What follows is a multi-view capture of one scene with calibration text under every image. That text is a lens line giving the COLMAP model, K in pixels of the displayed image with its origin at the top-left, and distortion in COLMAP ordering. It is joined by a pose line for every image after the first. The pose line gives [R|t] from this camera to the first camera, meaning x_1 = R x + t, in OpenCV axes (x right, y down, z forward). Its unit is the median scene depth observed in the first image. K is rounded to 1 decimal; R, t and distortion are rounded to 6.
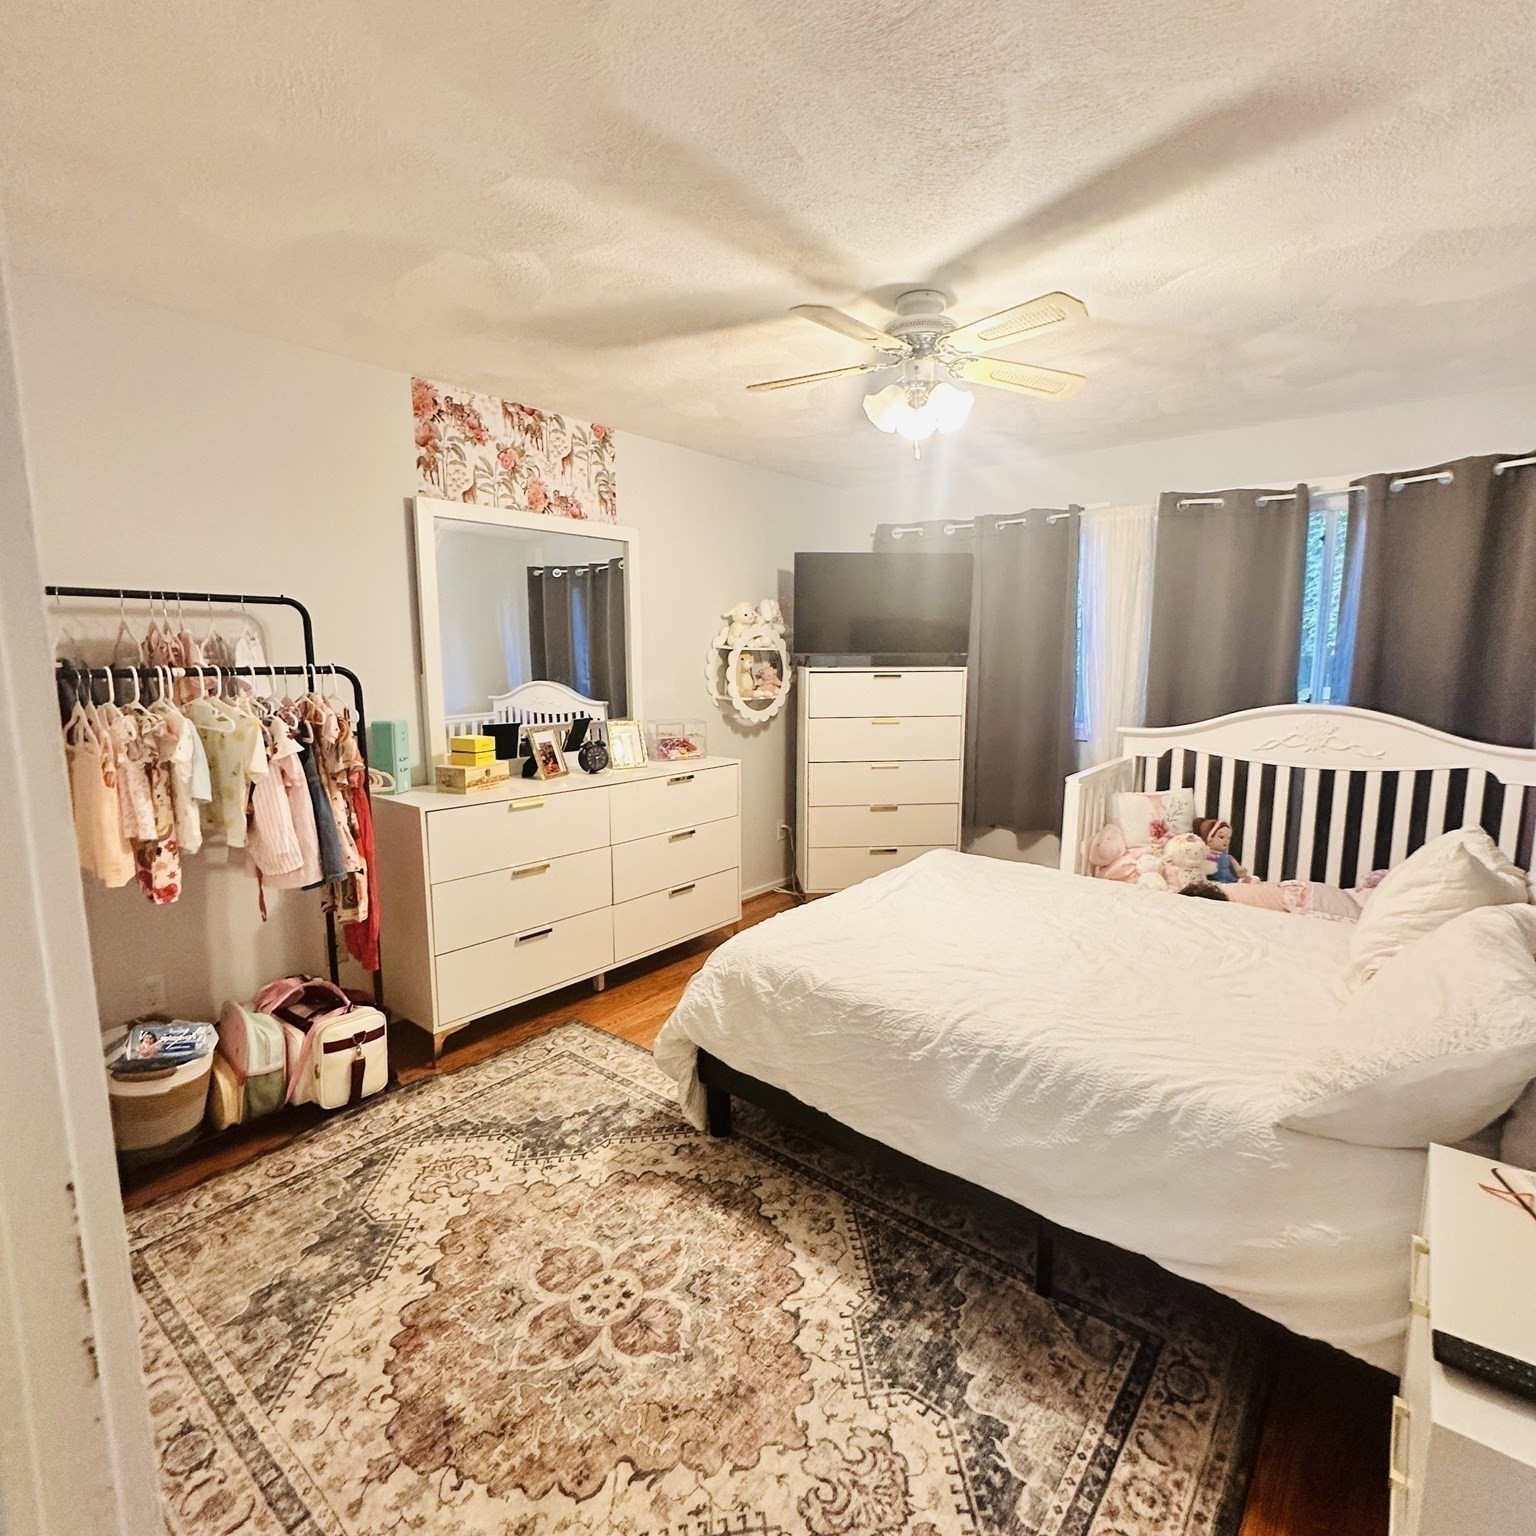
lens RADIAL K [[816.6, 0, 768.9], [0, 816.6, 769.5], [0, 0, 1]] dist [-0.005506, 0.001585]
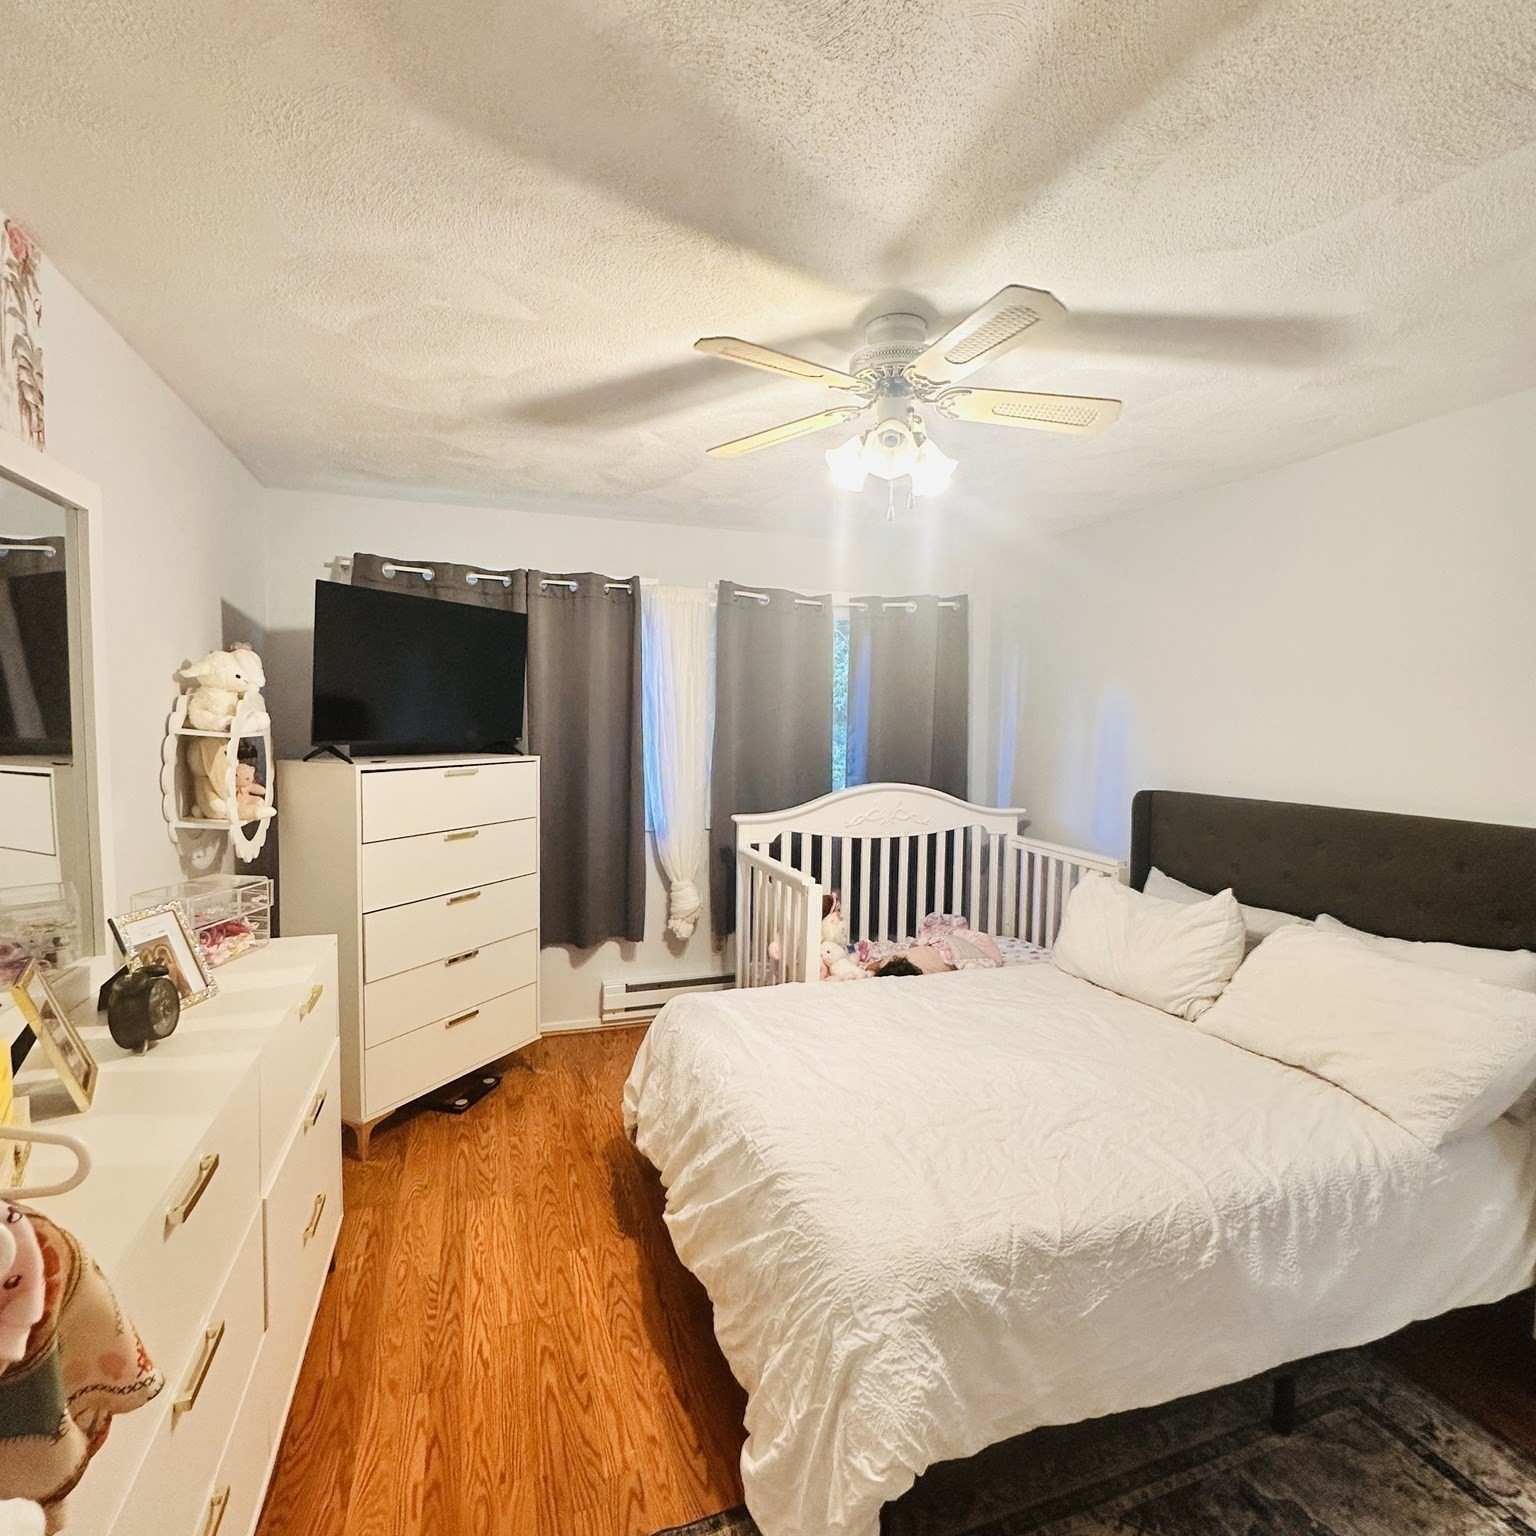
lens RADIAL K [[816.6, 0, 767.1], [0, 816.6, 769.7], [0, 0, 1]] dist [-0.005506, 0.001585]
pose [[0.519315, -0.045848, 0.853352, -0.553065], [0.107381, 0.994146, -0.011935, -0.134967], [-0.847809, 0.097832, 0.521199, 0.686015]]
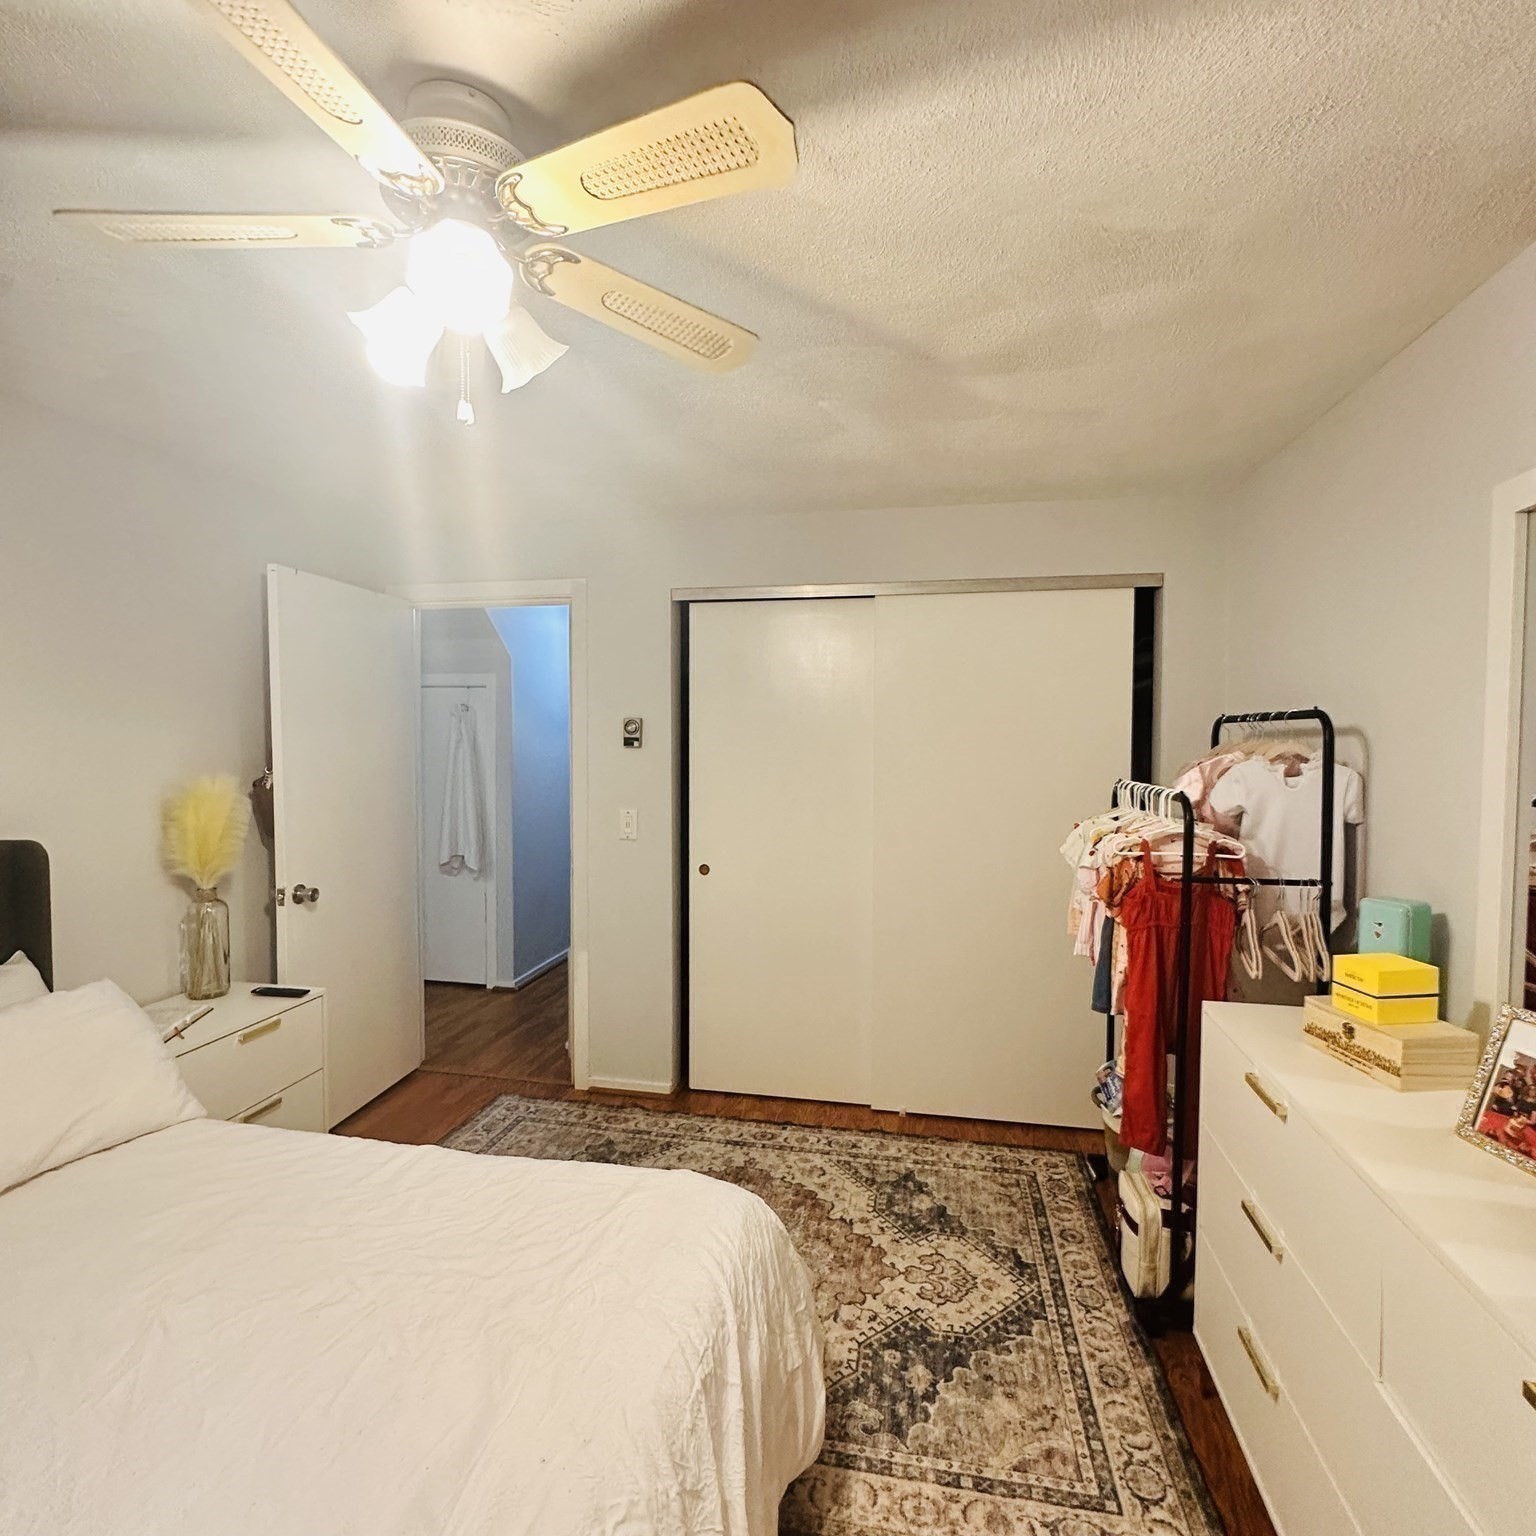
lens RADIAL K [[816.6, 0, 769.0], [0, 816.6, 766.4], [0, 0, 1]] dist [-0.005506, 0.001585]
pose [[-0.883647, 0.015253, -0.467904, 0.243193], [-0.067996, 0.984689, 0.160510, -0.257347], [0.463189, 0.173650, -0.869081, 1.502833]]
